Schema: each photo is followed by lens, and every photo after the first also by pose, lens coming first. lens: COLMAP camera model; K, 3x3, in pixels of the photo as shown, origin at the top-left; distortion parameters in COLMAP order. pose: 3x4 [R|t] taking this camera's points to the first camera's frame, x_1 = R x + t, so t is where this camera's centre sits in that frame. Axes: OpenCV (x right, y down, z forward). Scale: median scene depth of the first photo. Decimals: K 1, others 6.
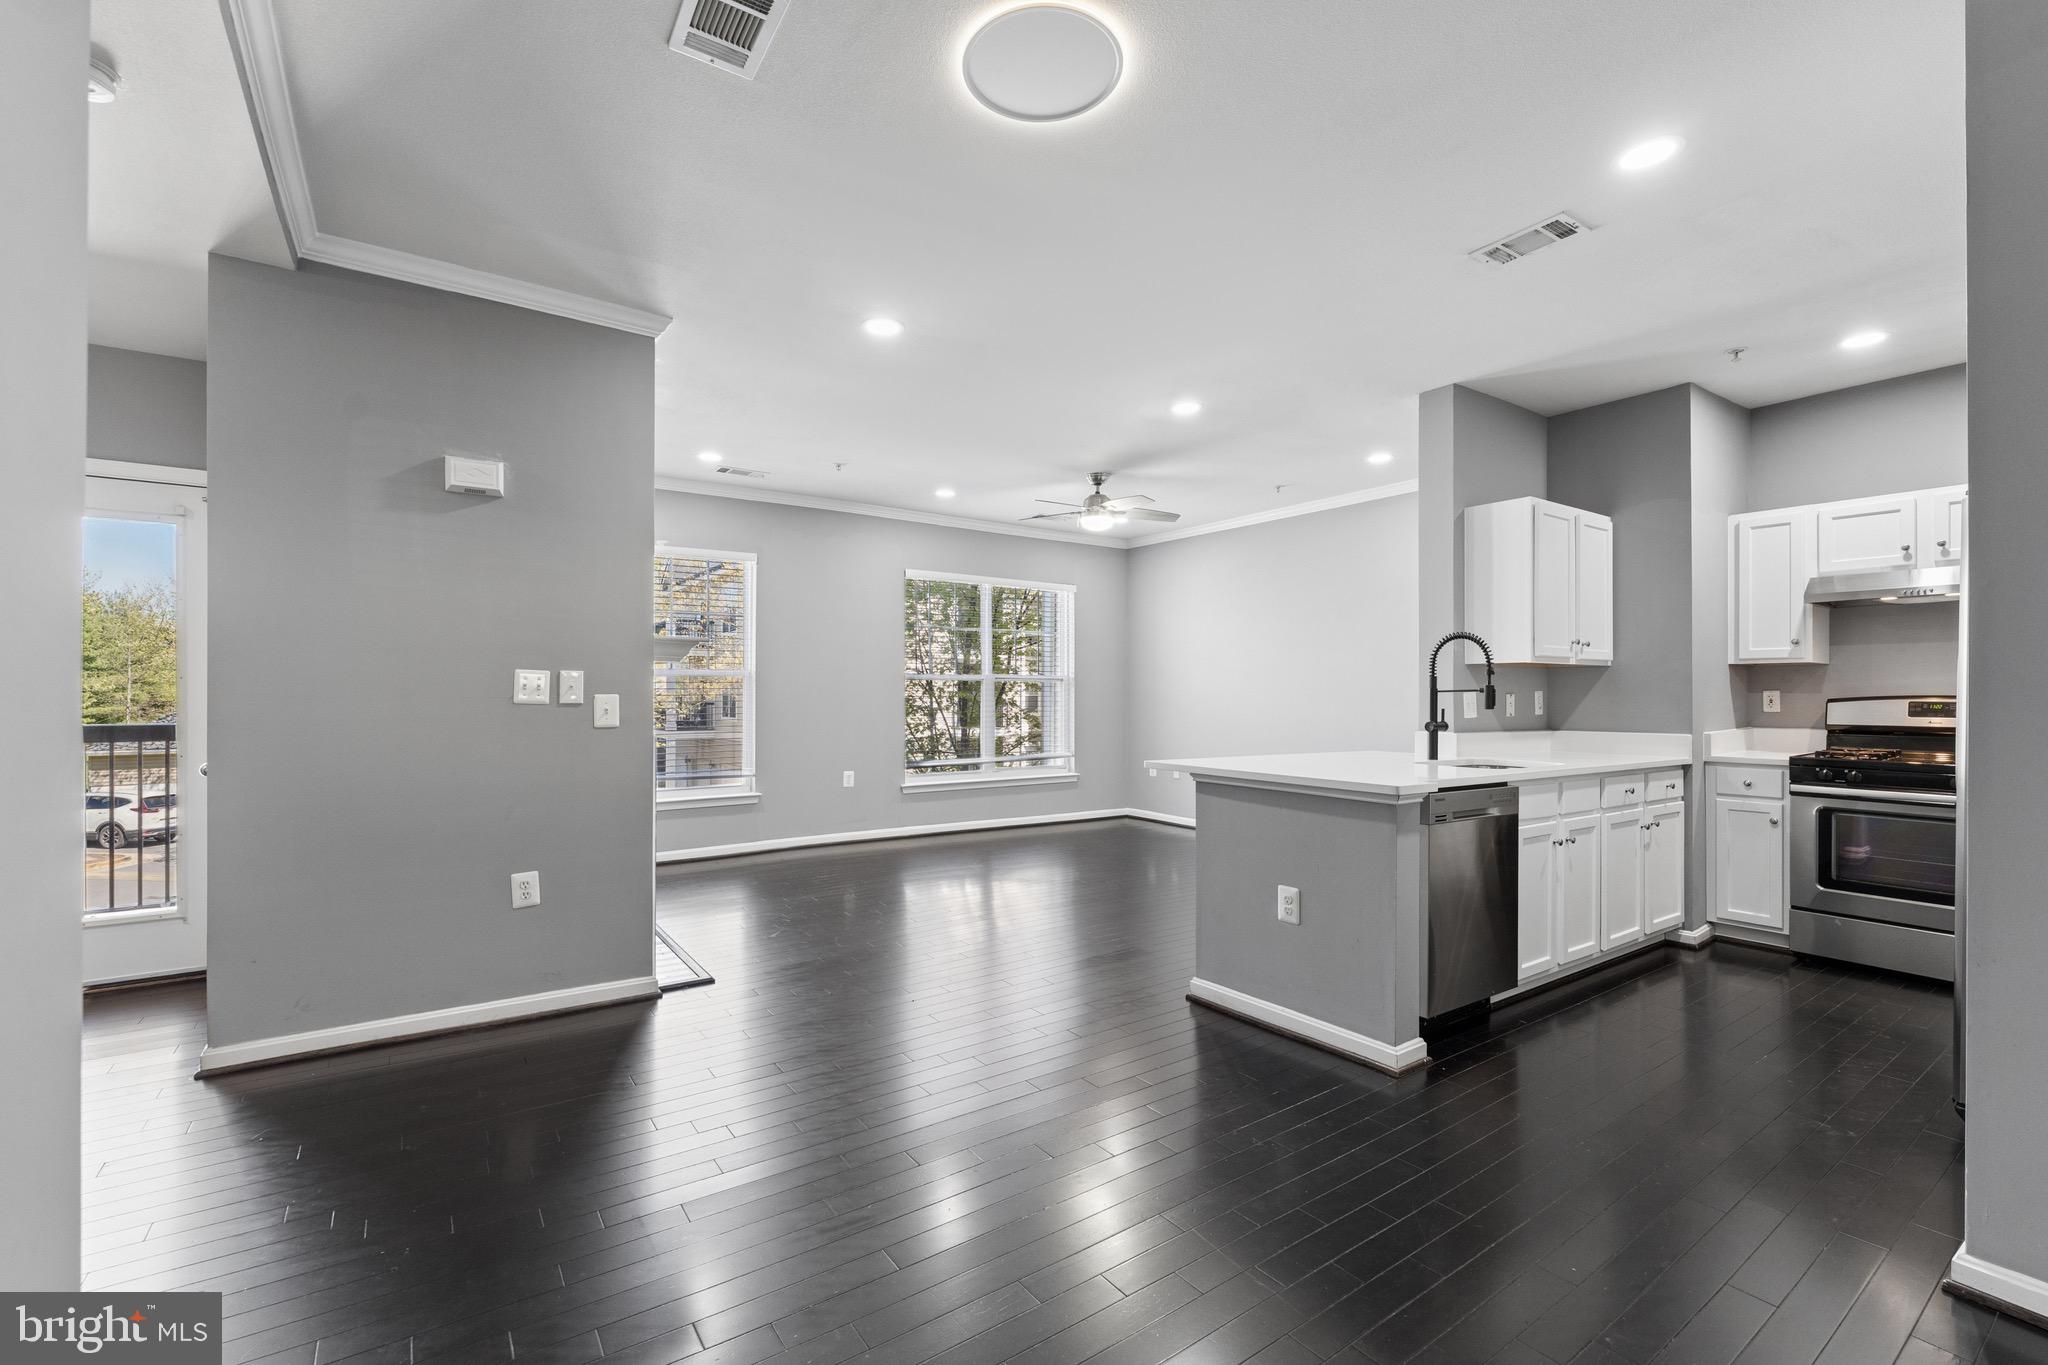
lens RADIAL K [[873.9, 0, 1006.9], [0, 873.9, 694.7], [0, 0, 1]] dist [-0.003218, -0.000077]
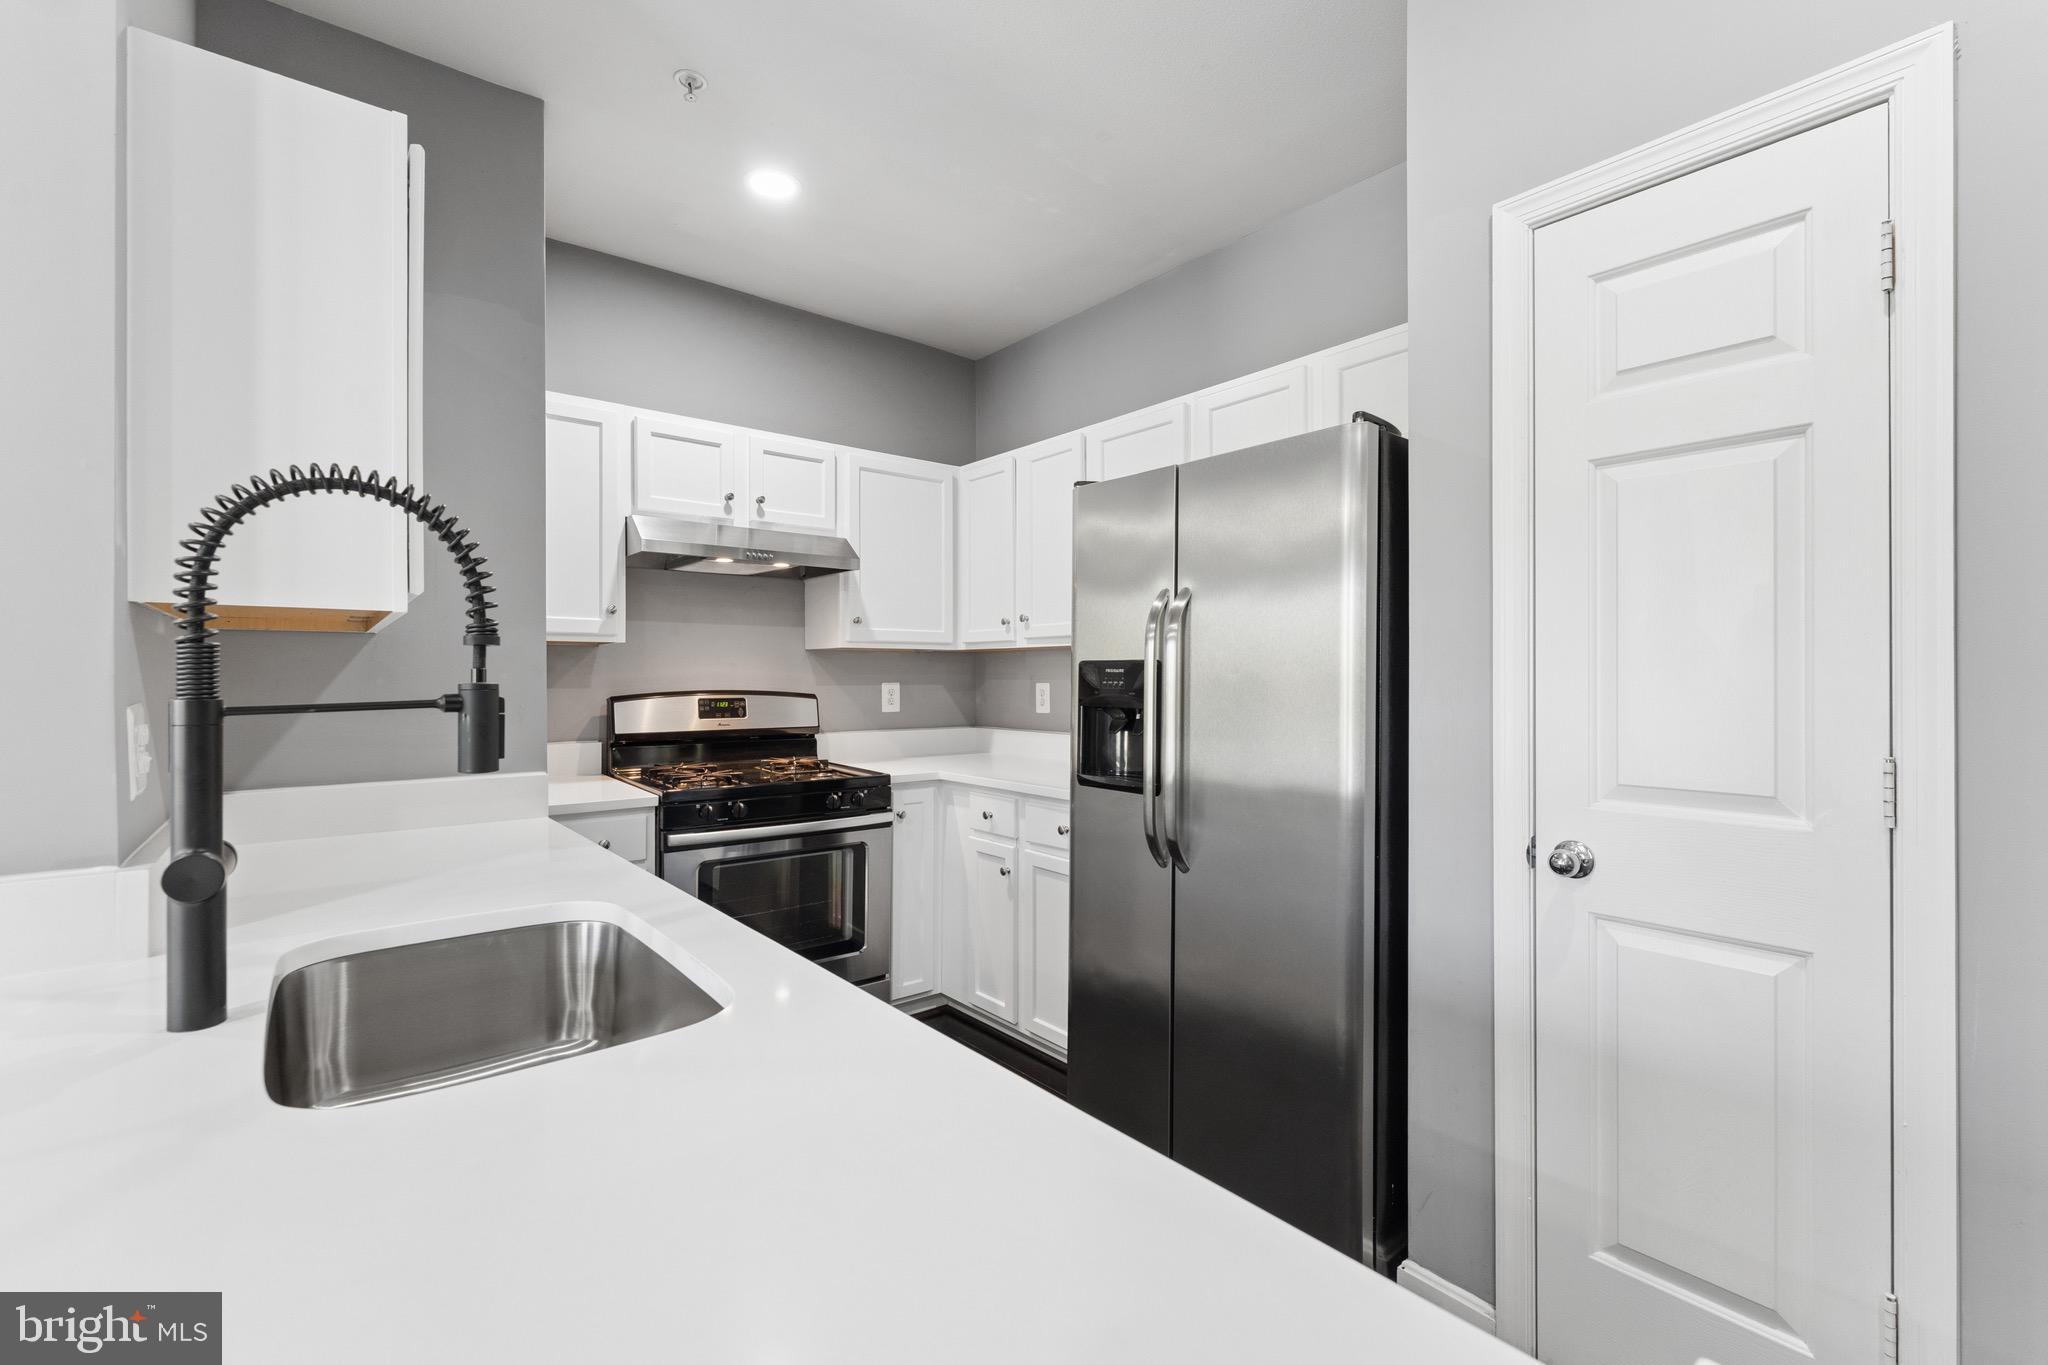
lens RADIAL K [[873.9, 0, 1012.2], [0, 873.9, 676.4], [0, 0, 1]] dist [-0.003218, -0.000077]
pose [[-0.085343, -0.001550, 0.996350, 0.231813], [0.001792, 0.999997, 0.001709, -0.011796], [-0.996350, 0.001932, -0.085340, 0.746635]]
